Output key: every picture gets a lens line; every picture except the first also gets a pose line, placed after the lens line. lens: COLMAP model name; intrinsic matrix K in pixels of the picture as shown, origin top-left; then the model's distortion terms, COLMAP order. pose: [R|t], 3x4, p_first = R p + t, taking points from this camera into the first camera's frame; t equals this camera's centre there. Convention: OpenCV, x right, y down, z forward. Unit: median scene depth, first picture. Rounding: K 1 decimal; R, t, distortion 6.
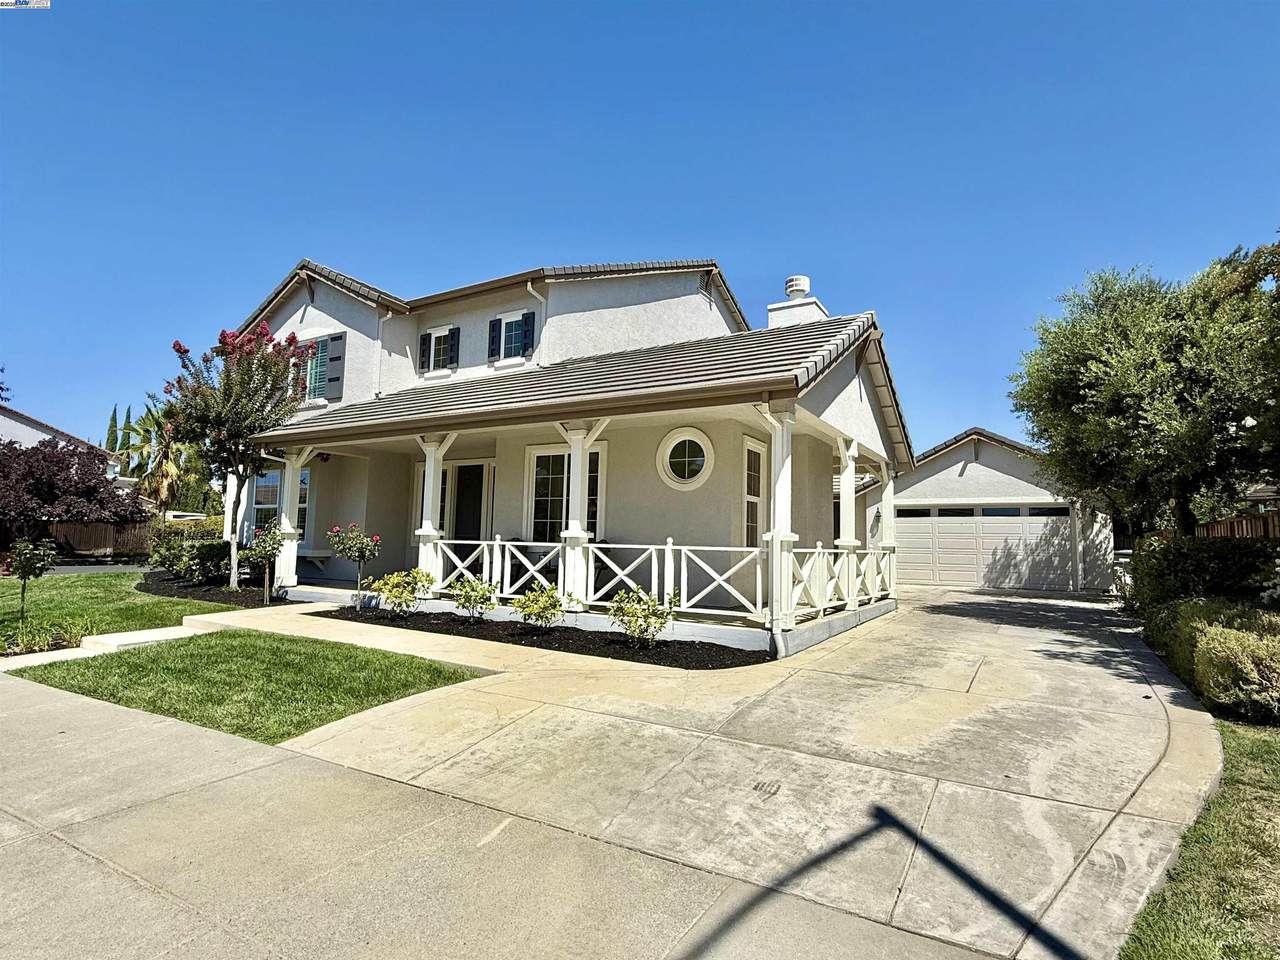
lens RADIAL K [[669.6, 0, 641.0], [0, 669.6, 487.1], [0, 0, 1]] dist [0.000450, -0.000097]
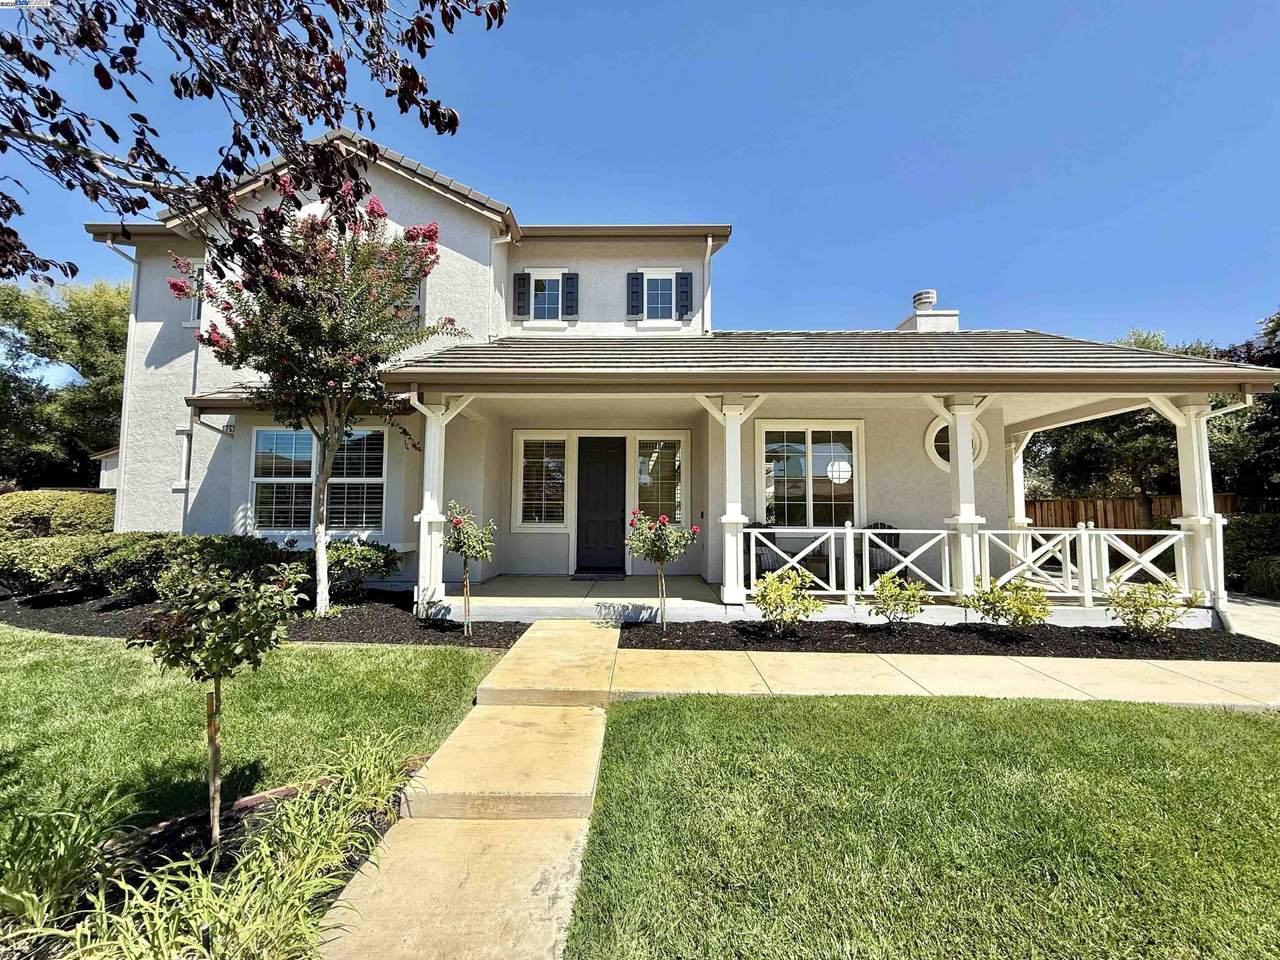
lens RADIAL K [[566.7, 0, 639.9], [0, 566.7, 473.0], [0, 0, 1]] dist [-0.000778, -0.000016]
pose [[0.866828, 0.034708, 0.497397, -0.588311], [-0.029734, 0.999397, -0.017918, 0.023468], [-0.497719, 0.000742, 0.867338, 0.372752]]
